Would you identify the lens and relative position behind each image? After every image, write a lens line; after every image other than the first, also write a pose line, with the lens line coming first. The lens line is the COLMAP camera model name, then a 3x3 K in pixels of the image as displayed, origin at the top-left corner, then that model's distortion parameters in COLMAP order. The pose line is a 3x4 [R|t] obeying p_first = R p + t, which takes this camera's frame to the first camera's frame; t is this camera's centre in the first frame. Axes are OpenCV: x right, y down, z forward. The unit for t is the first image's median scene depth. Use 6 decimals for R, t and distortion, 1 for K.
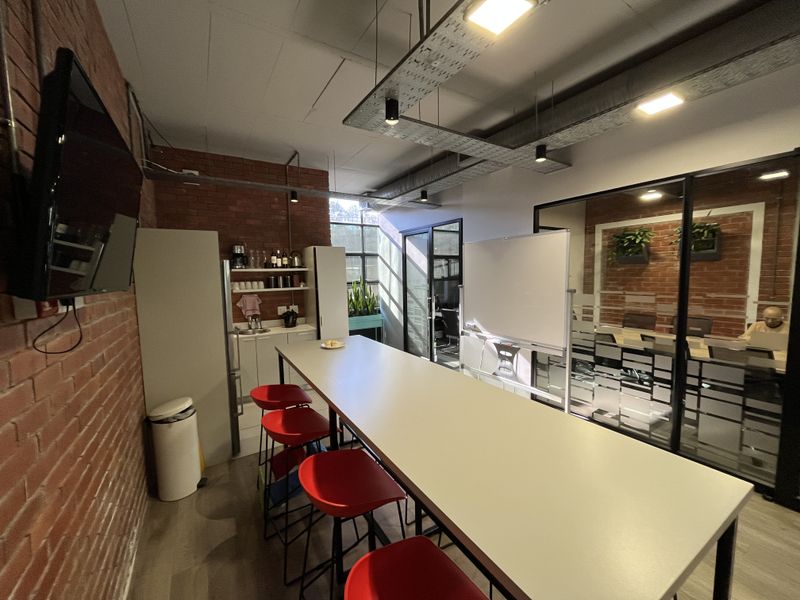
lens RADIAL K [[323.7, 0, 399.2], [0, 323.7, 300.9], [0, 0, 1]] dist [0.000697, -0.000689]
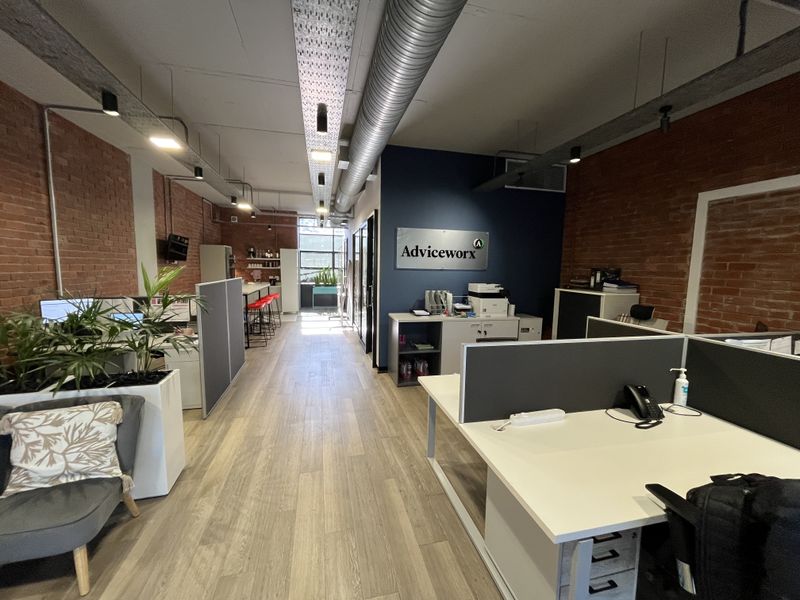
lens RADIAL K [[323.7, 0, 397.6], [0, 323.7, 297.2], [0, 0, 1]] dist [0.000697, -0.000689]
pose [[0.950417, 0.066745, -0.303732, 1.133508], [-0.063624, 0.997770, 0.020171, 0.061043], [0.304401, 0.000154, 0.952544, -0.815496]]
